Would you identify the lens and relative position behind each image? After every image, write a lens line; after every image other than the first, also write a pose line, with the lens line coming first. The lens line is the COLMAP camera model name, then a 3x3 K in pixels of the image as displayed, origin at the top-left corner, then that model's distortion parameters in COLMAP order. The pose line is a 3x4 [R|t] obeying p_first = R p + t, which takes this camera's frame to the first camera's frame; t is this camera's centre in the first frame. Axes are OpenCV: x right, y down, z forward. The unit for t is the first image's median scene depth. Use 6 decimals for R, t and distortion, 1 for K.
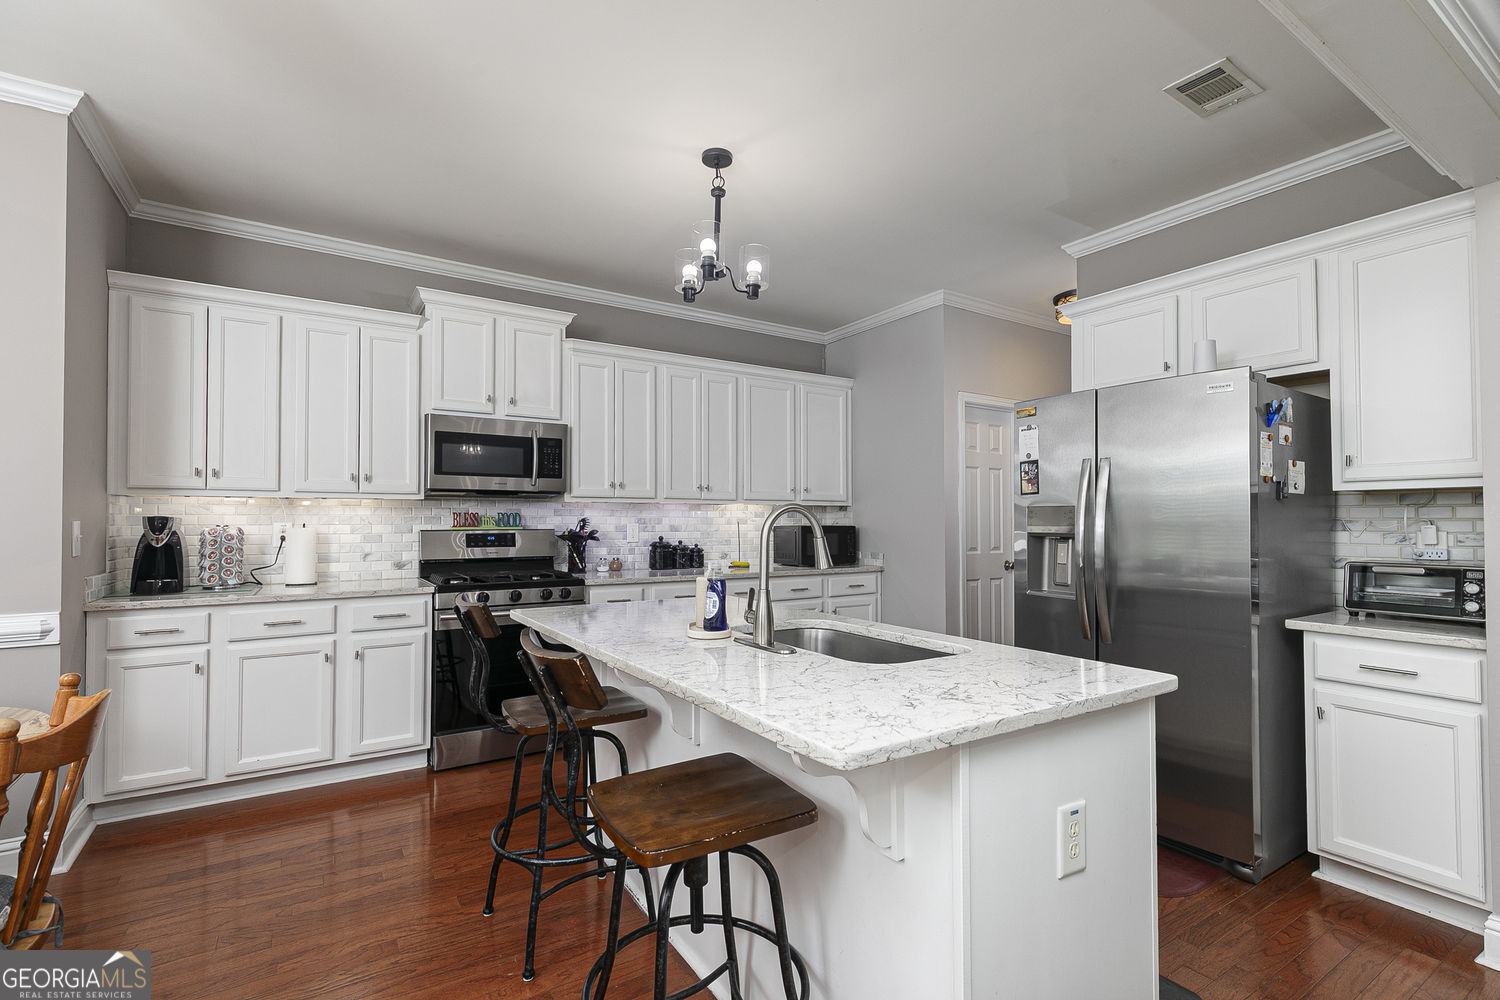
lens RADIAL K [[668.8, 0, 749.0], [0, 668.8, 505.5], [0, 0, 1]] dist [0.003970, -0.002769]
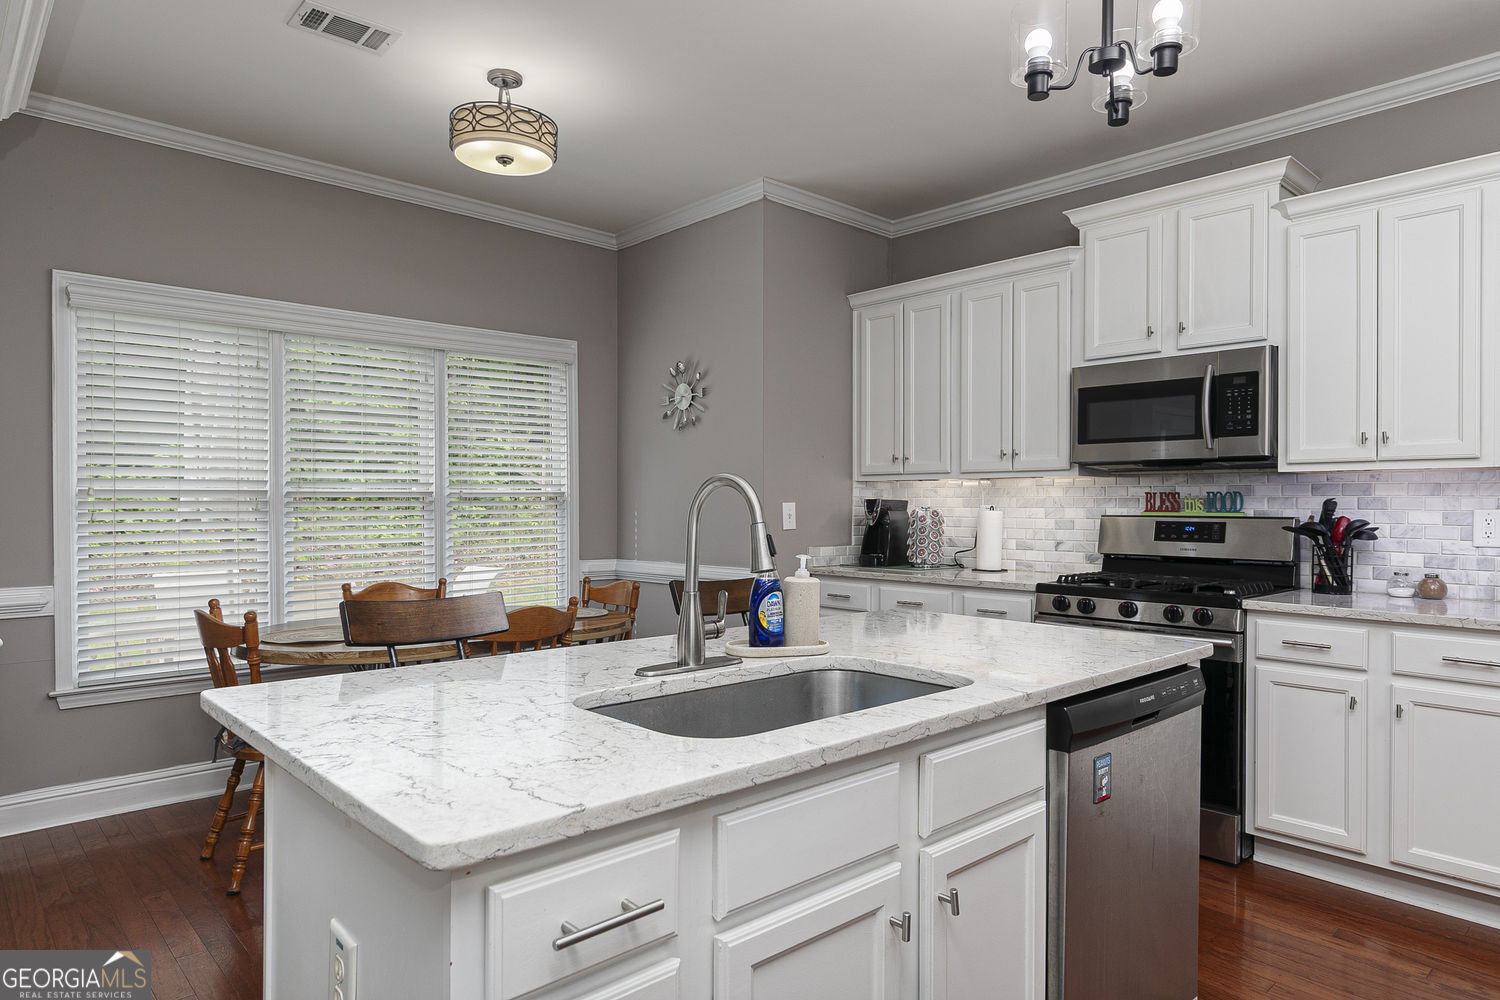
lens RADIAL K [[905.3, 0, 750.0], [0, 905.3, 500.0], [0, 0, 1]] dist [-0.001804, -0.001235]
pose [[0.176633, -0.003520, -0.984271, 0.462487], [0.019294, 0.999814, -0.000113, 0.010825], [0.984088, -0.018971, 0.176668, 0.393888]]
